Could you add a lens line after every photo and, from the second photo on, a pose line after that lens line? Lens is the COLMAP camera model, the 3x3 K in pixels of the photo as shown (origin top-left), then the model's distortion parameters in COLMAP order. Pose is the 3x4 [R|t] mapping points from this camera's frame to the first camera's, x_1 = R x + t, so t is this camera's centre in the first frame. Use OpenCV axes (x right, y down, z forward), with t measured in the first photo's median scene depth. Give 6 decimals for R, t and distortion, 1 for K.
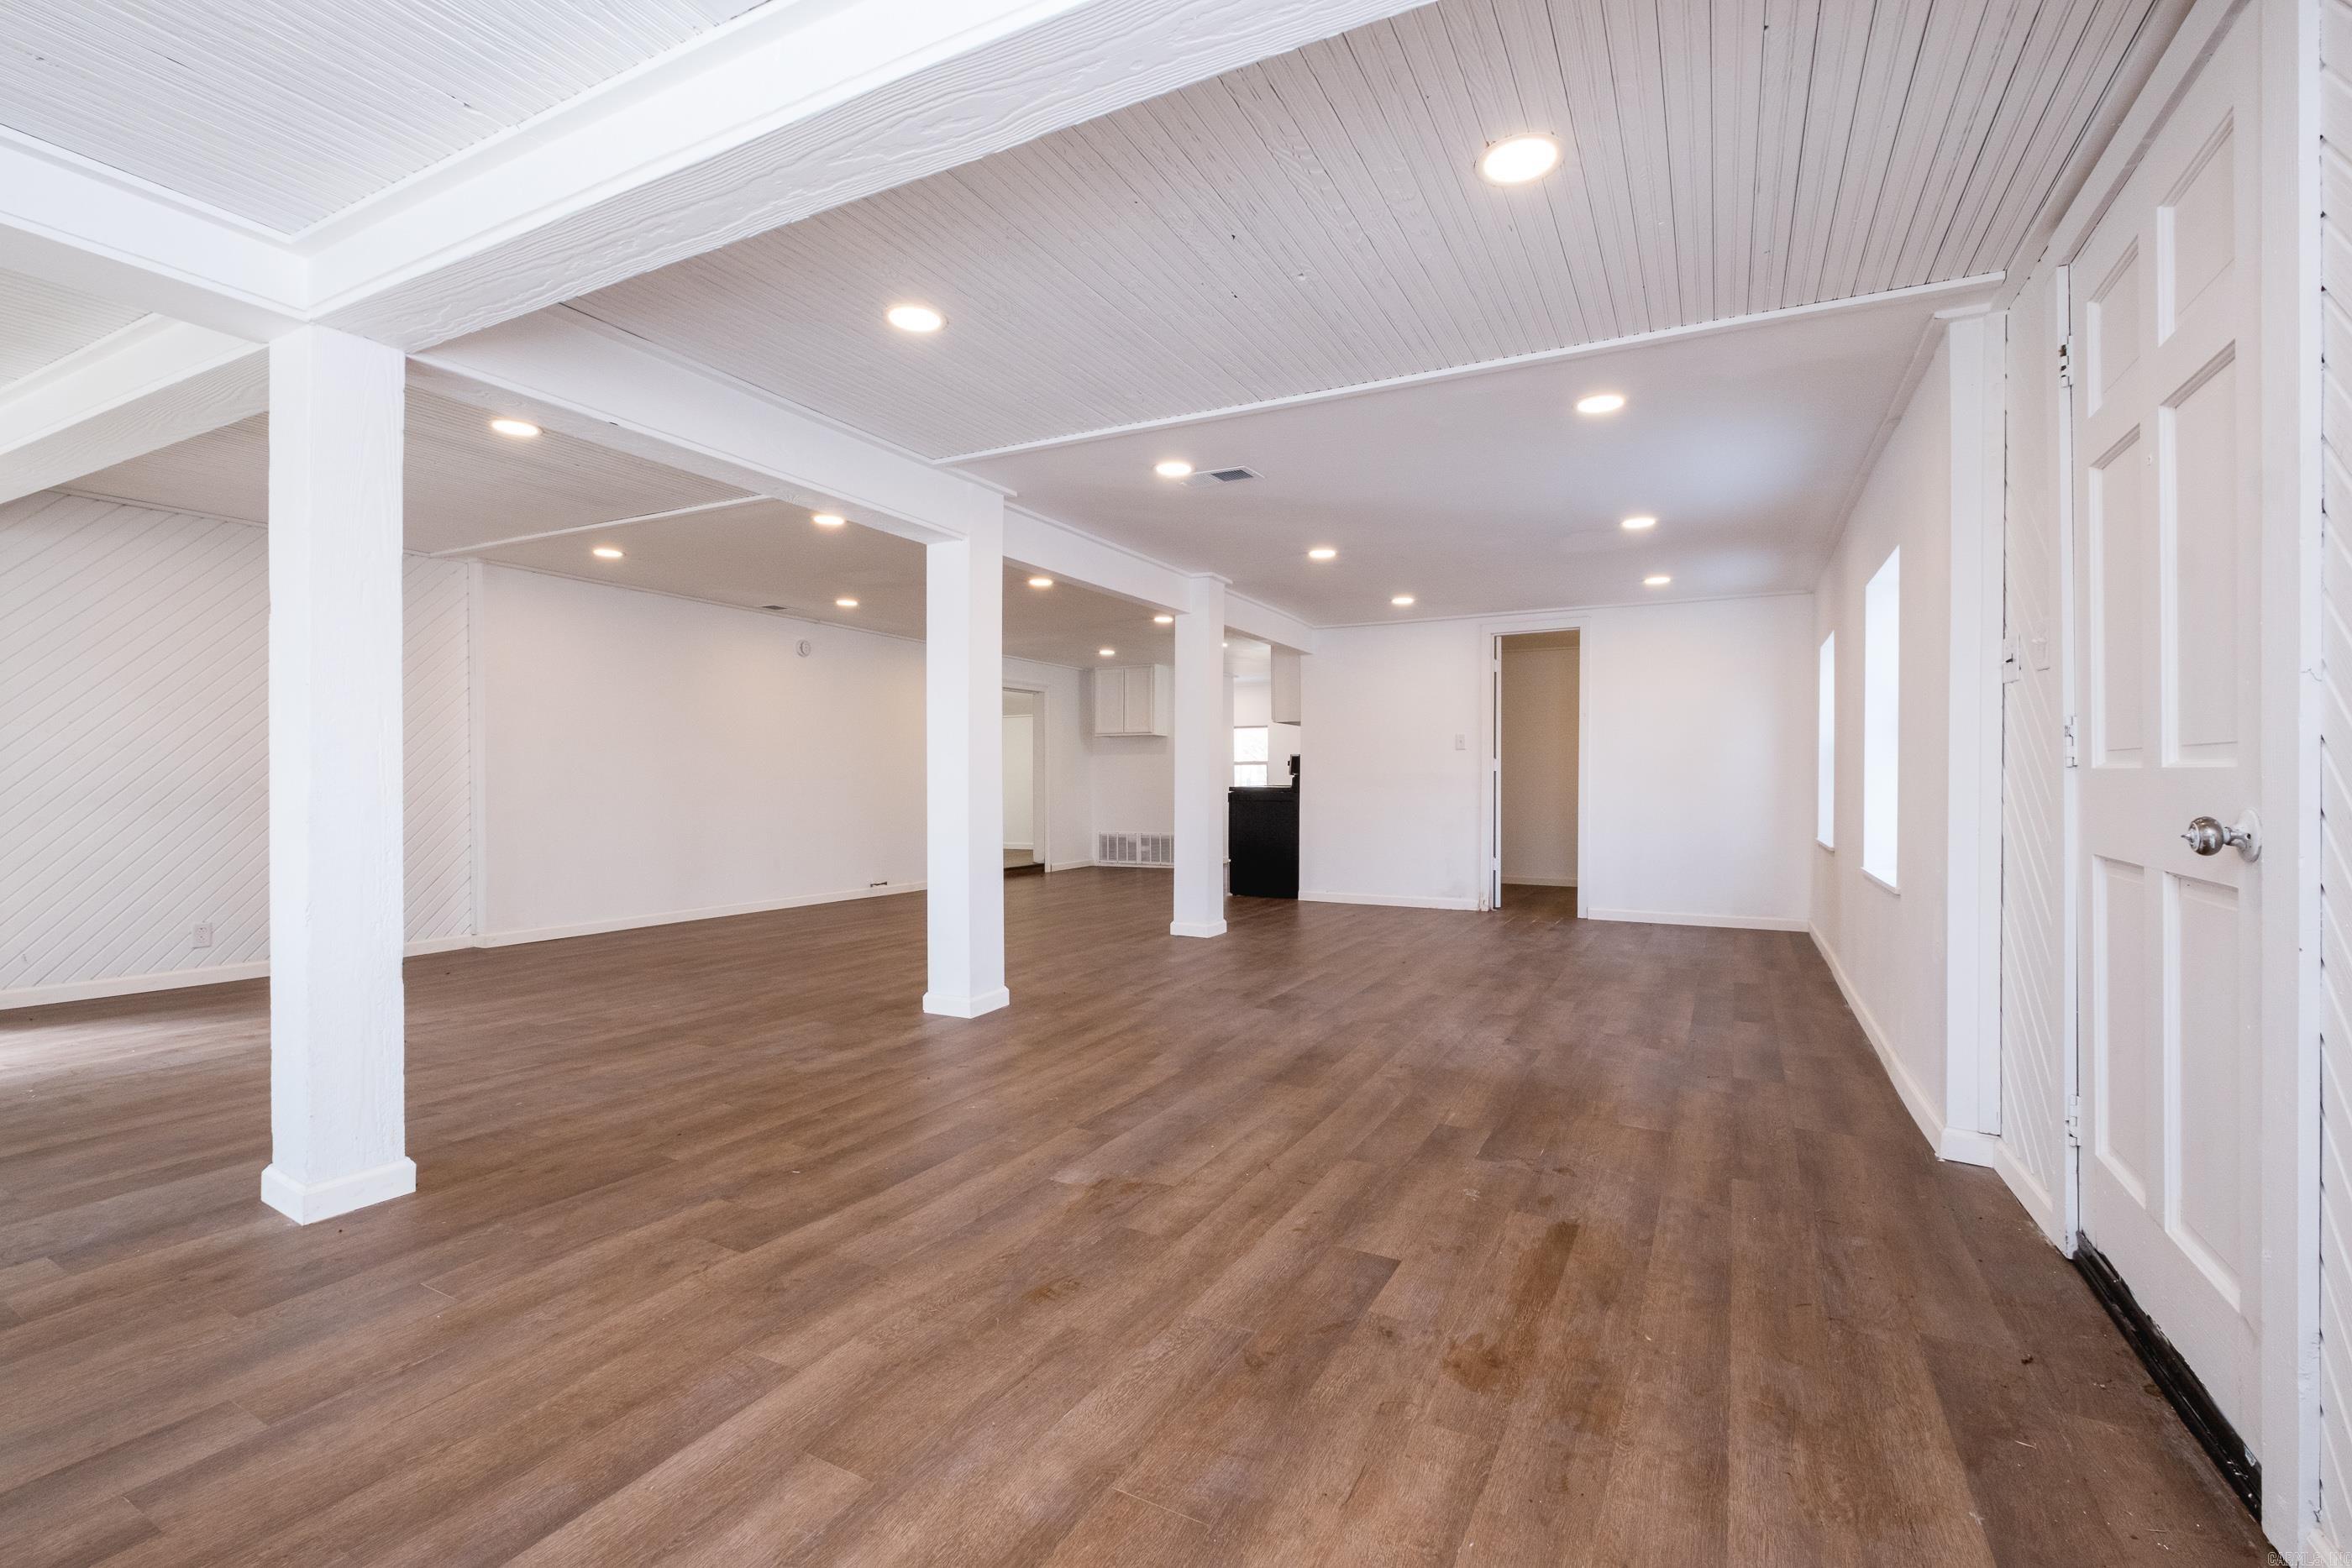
lens RADIAL K [[1025.0, 0, 1129.7], [0, 1025.0, 817.2], [0, 0, 1]] dist [0.008227, -0.006193]
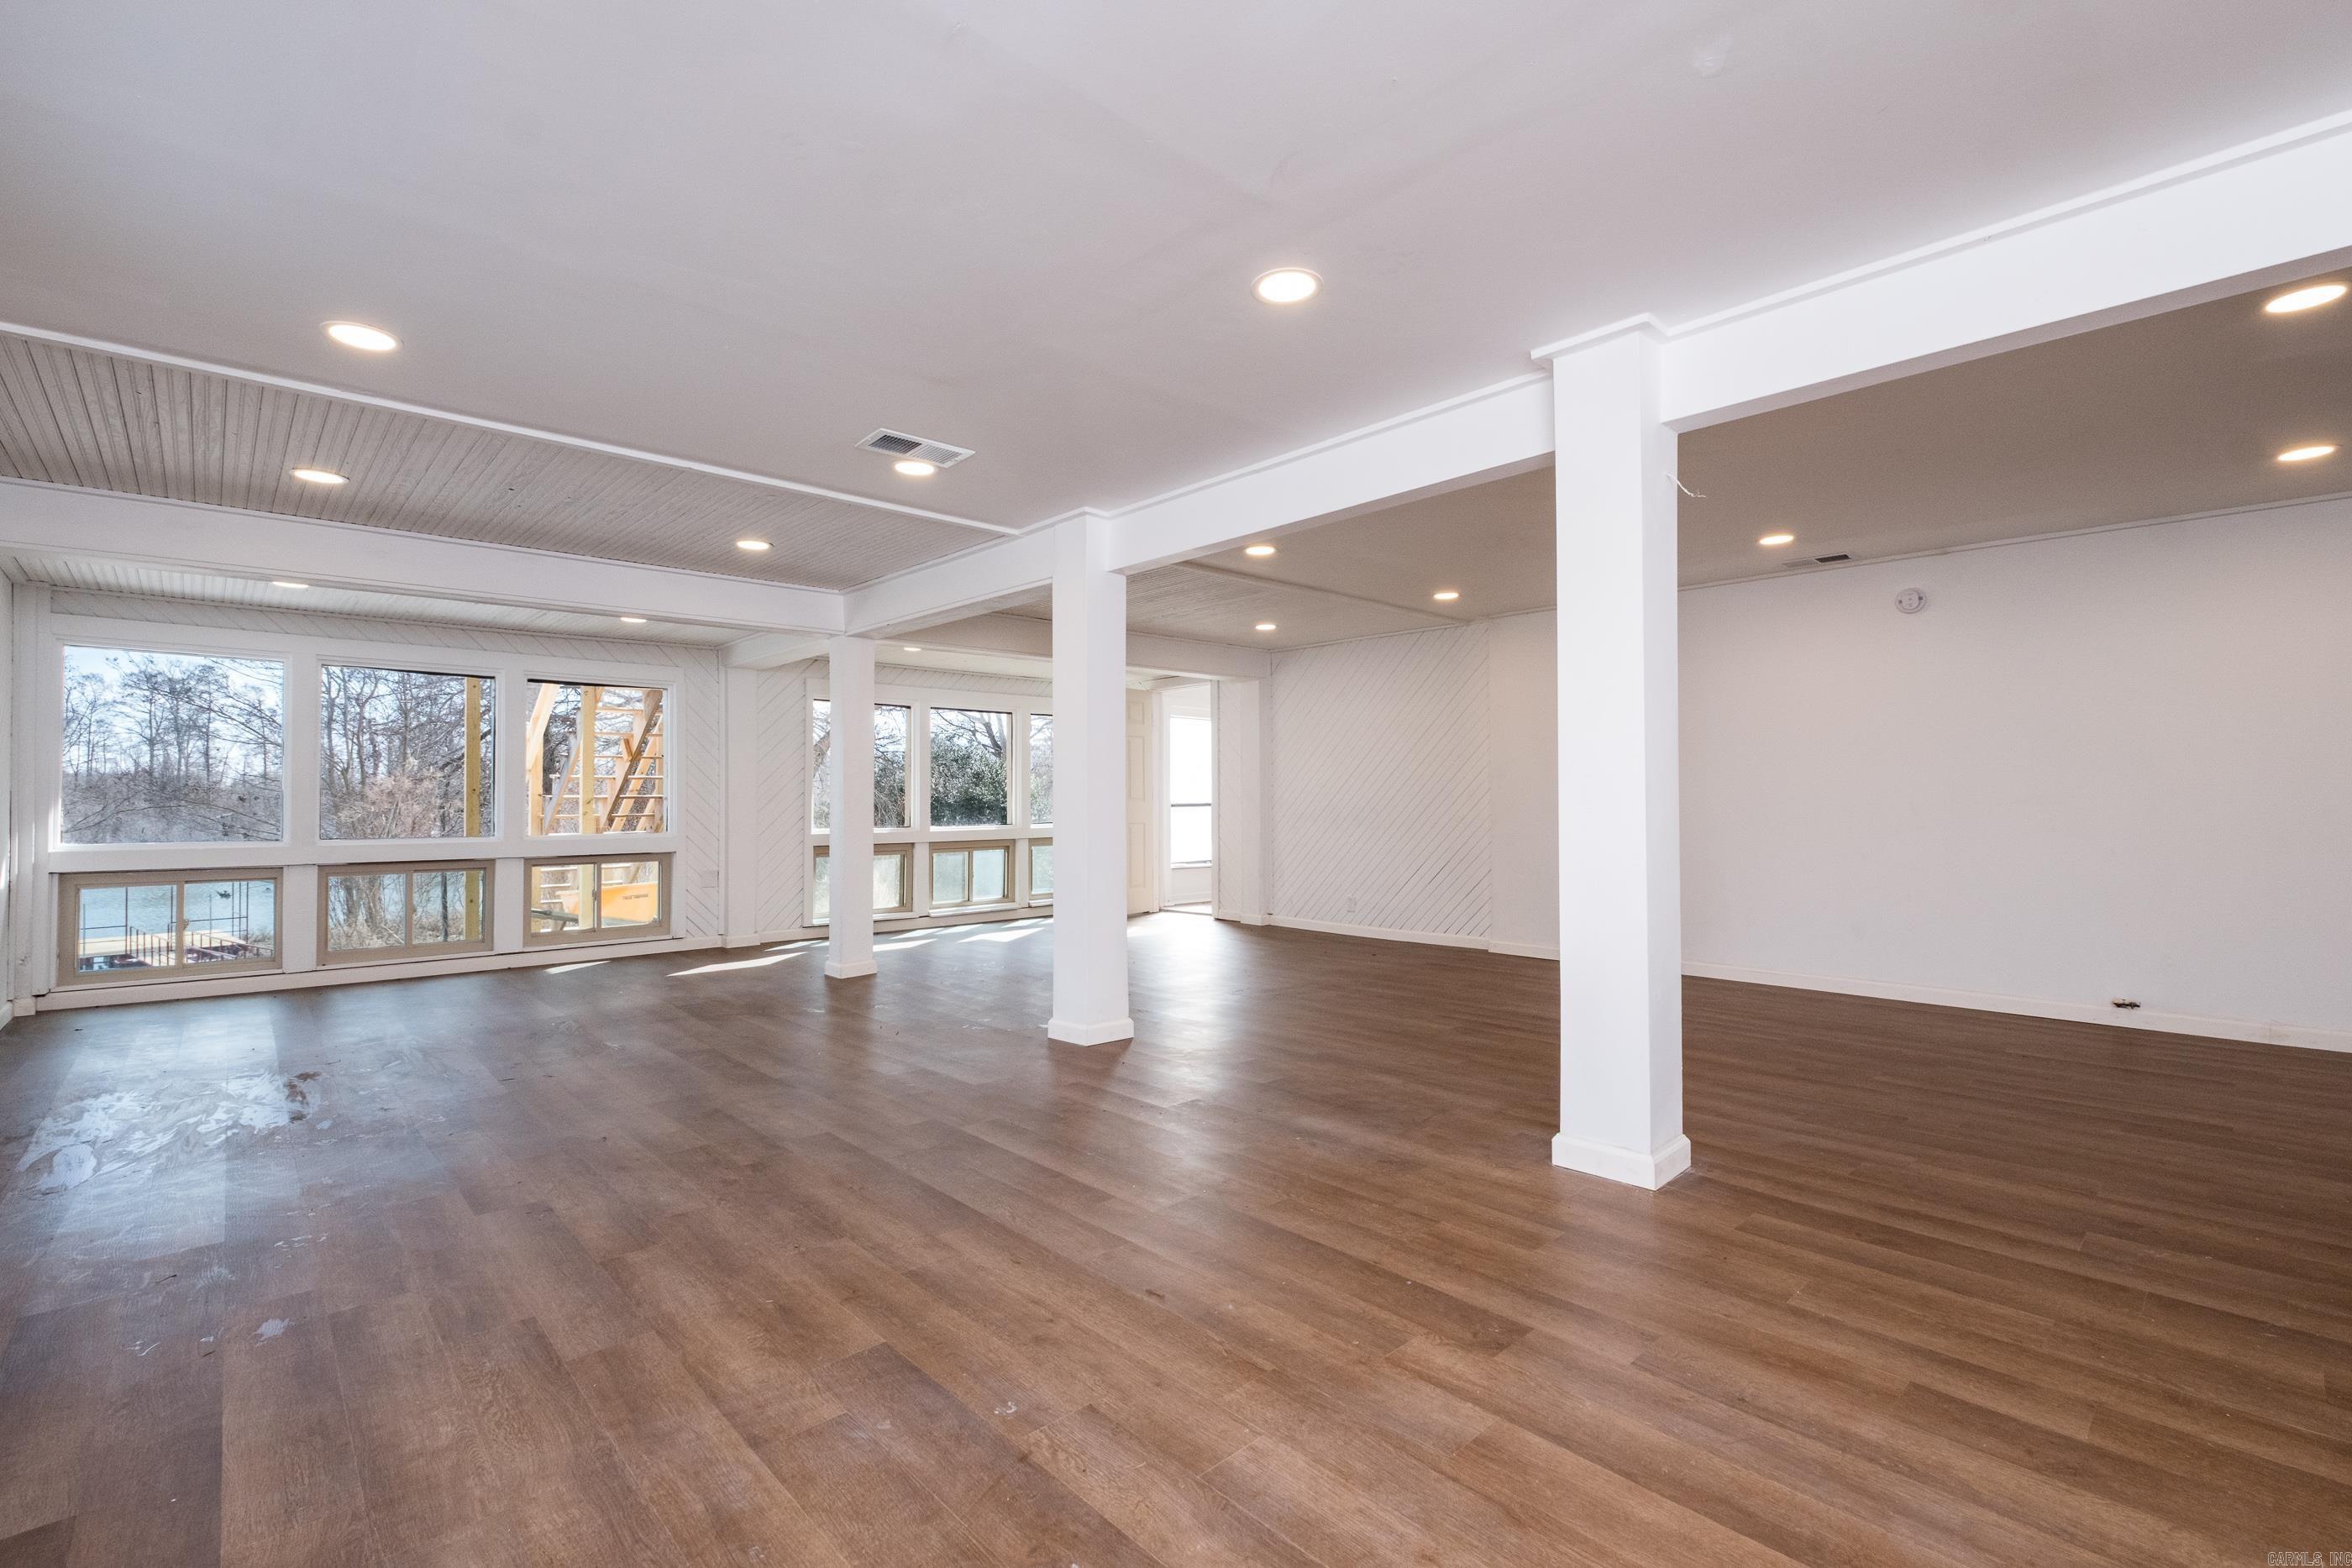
lens RADIAL K [[1025.0, 0, 1208.2], [0, 1025.0, 799.8], [0, 0, 1]] dist [0.008227, -0.006193]
pose [[-0.270646, -0.002999, -0.962674, 0.767447], [-0.031575, 0.999485, 0.005763, -0.053637], [0.962161, 0.031956, -0.270601, 1.363943]]
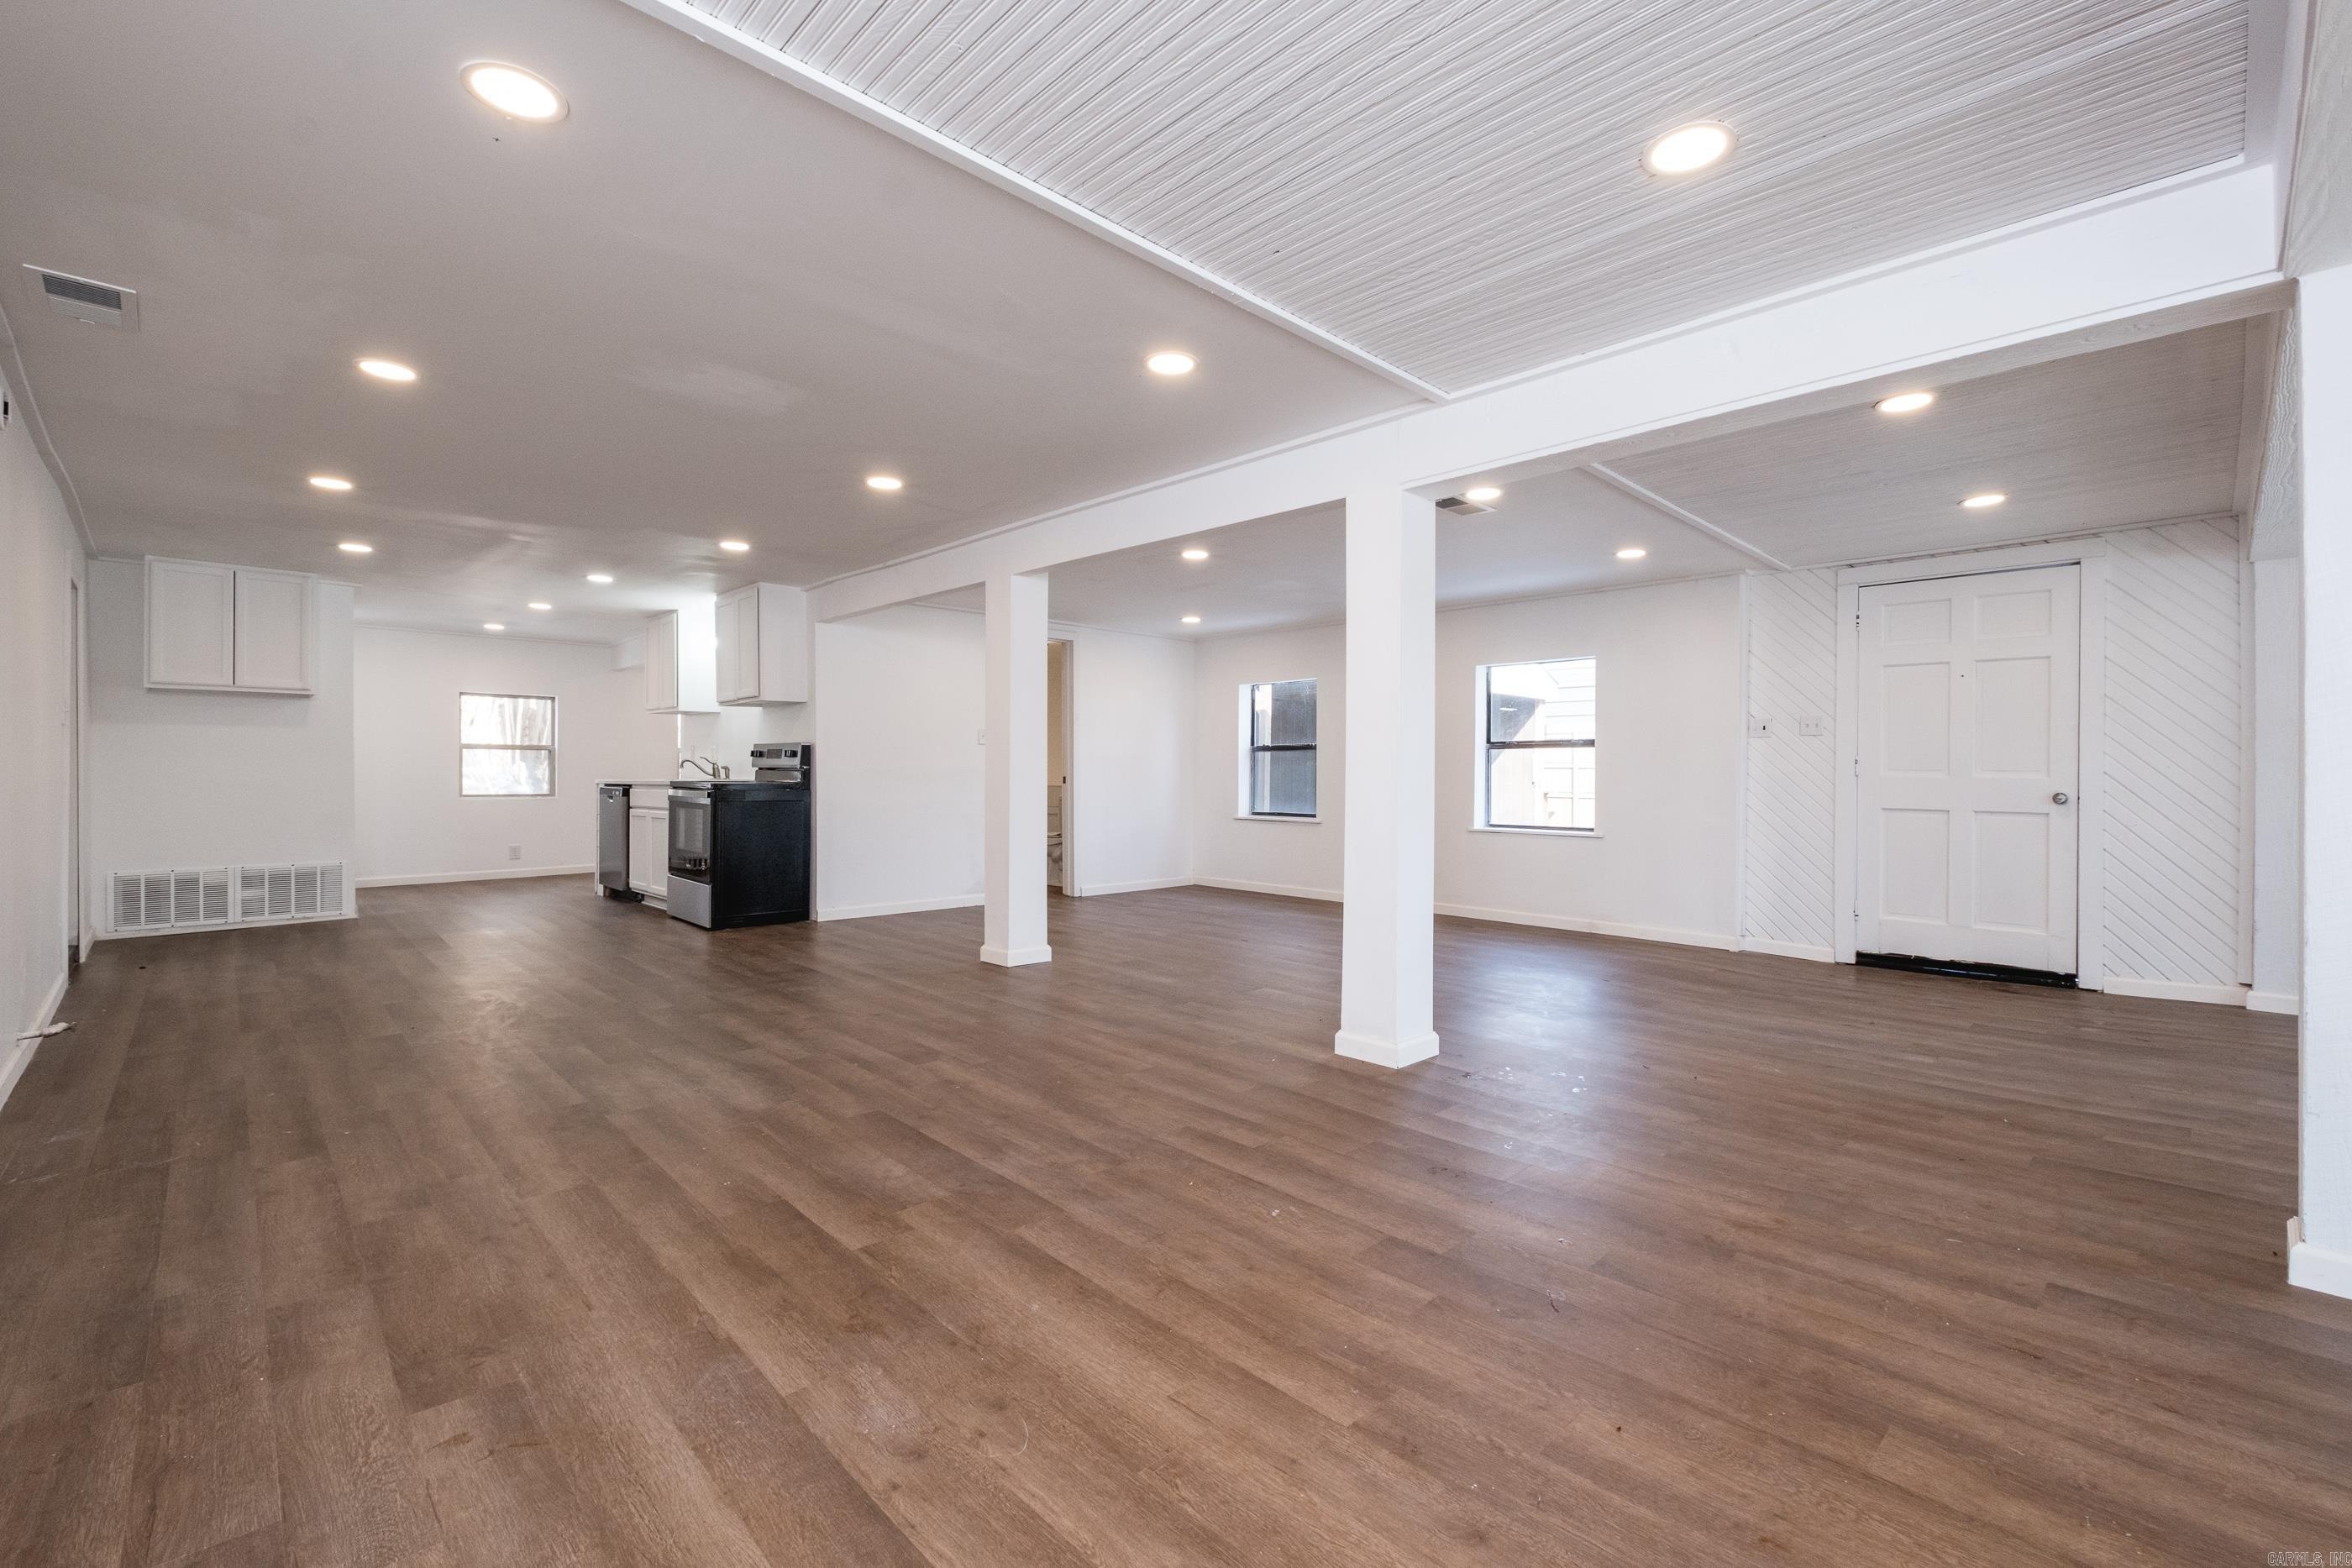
lens RADIAL K [[1025.0, 0, 1187.3], [0, 1025.0, 773.6], [0, 0, 1]] dist [0.008227, -0.006193]
pose [[0.280471, 0.000228, 0.959862, -0.998692], [0.030301, 0.999499, -0.009091, -0.037531], [-0.959384, 0.031635, 0.280324, 0.909539]]
